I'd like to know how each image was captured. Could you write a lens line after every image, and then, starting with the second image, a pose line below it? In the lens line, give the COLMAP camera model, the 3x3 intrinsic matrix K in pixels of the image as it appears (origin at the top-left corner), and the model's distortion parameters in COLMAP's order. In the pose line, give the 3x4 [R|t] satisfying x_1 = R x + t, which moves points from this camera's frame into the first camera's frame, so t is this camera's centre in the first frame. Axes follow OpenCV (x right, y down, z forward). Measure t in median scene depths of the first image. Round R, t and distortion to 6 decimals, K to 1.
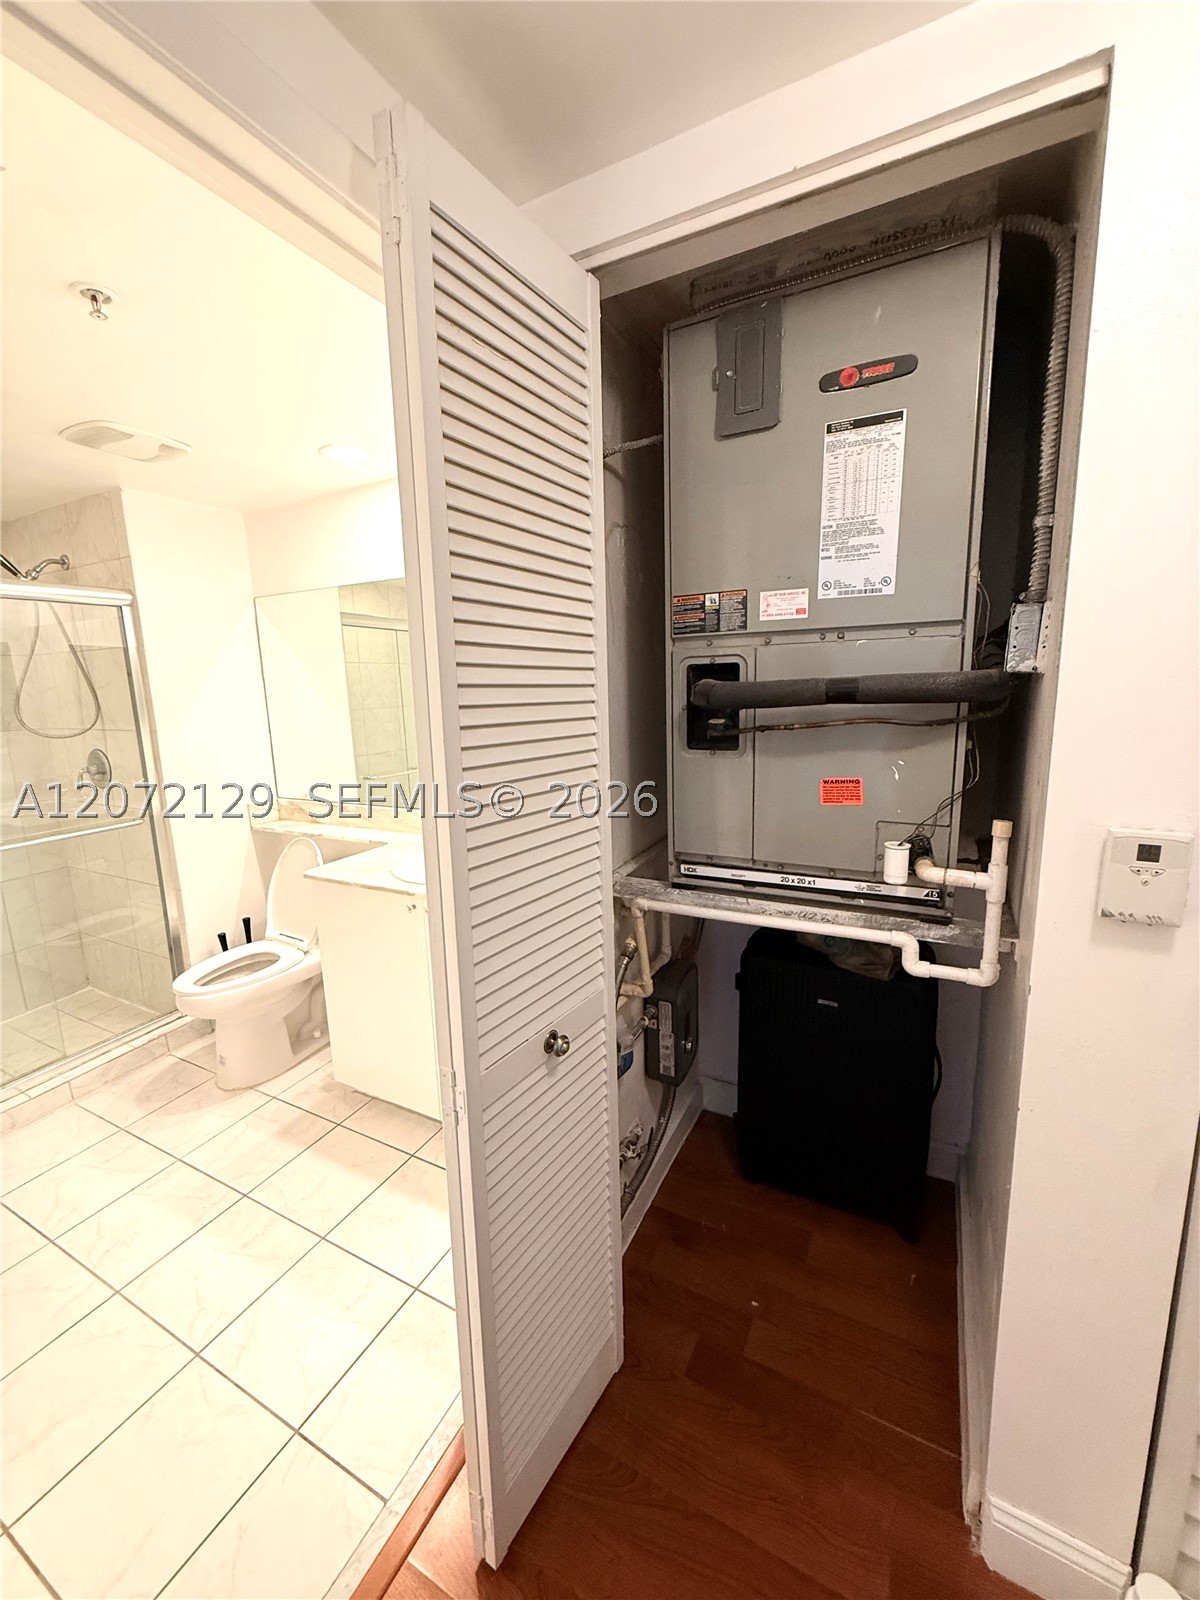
lens RADIAL K [[636.1, 0, 600.0], [0, 636.1, 800.0], [0, 0, 1]] dist [0.001819, 0.000281]
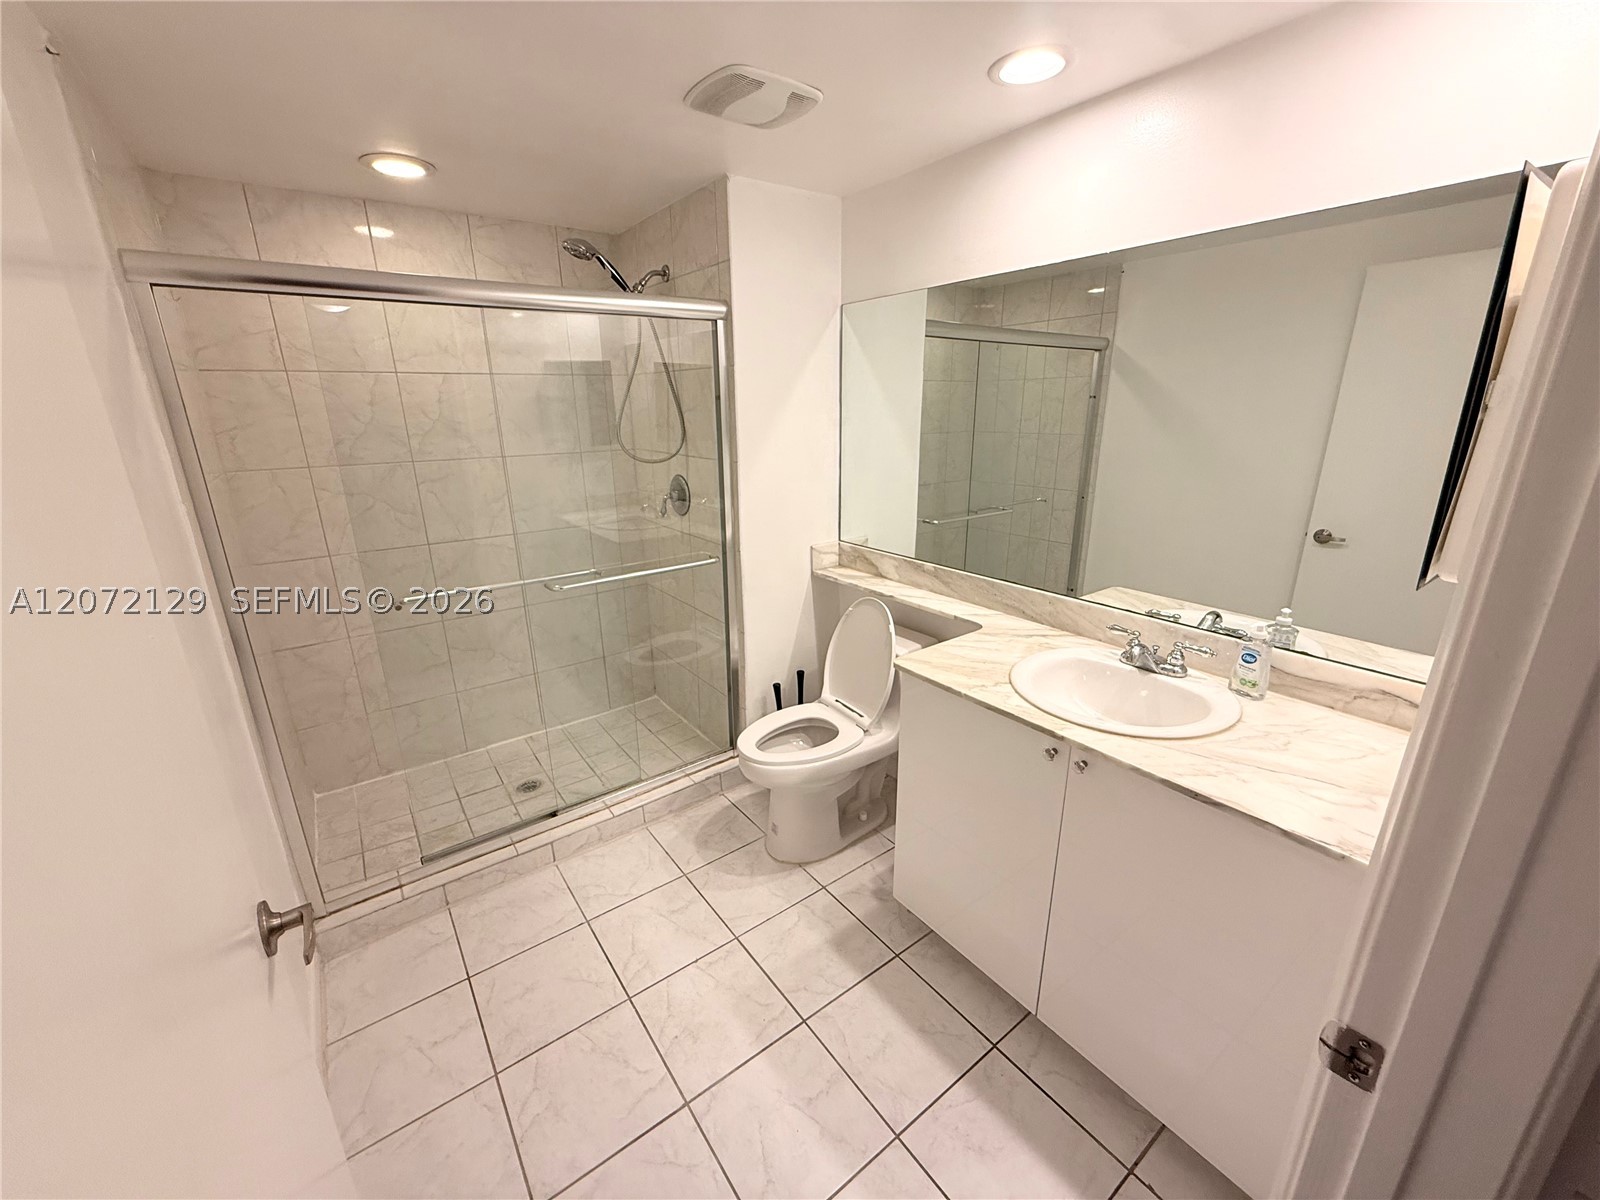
lens RADIAL K [[636.1, 0, 802.4], [0, 636.1, 603.8], [0, 0, 1]] dist [0.001819, 0.000281]
pose [[0.901827, 0.148976, -0.405603, -0.211966], [-0.094118, 0.983873, 0.152107, -0.055716], [0.421722, -0.098999, 0.901304, 0.195456]]
